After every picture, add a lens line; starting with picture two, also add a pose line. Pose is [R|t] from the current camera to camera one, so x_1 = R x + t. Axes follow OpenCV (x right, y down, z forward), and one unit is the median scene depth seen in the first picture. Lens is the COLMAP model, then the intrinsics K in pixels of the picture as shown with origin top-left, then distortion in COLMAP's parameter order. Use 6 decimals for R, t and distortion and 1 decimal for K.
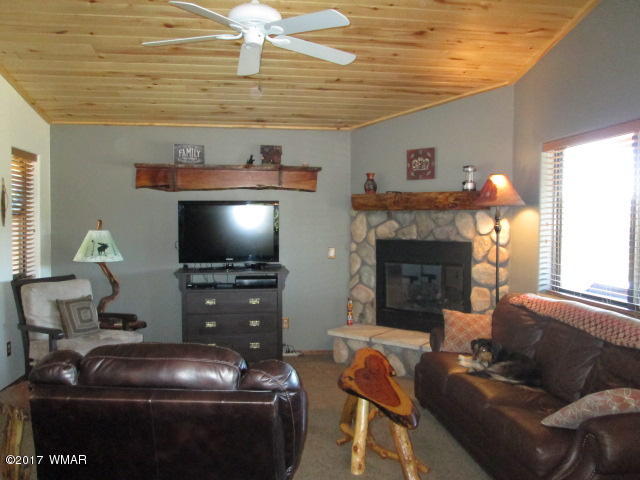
lens RADIAL K [[535.2, 0, 315.9], [0, 535.2, 236.4], [0, 0, 1]] dist [-0.039326, 0.011017]
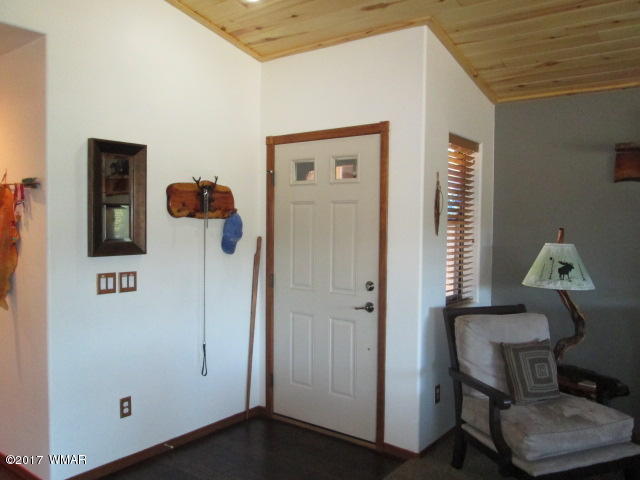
lens RADIAL K [[535.2, 0, 318.8], [0, 535.2, 236.9], [0, 0, 1]] dist [-0.039326, 0.011017]
pose [[0.721605, 0.023266, -0.691914, -0.160776], [-0.029686, 0.999556, 0.002652, -0.012652], [0.691668, 0.018627, 0.721975, 0.290255]]
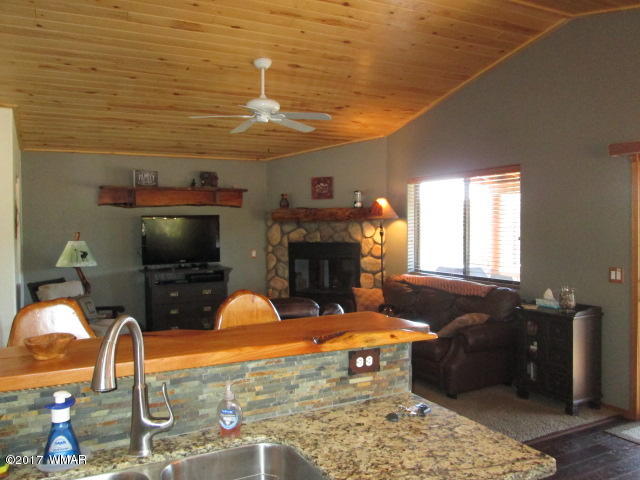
lens RADIAL K [[535.2, 0, 319.0], [0, 535.2, 235.2], [0, 0, 1]] dist [-0.039326, 0.011017]
pose [[0.940589, -0.021049, 0.338894, -0.310756], [0.023676, 0.999713, -0.003619, -0.006946], [-0.338720, 0.011428, 0.940818, -0.343049]]
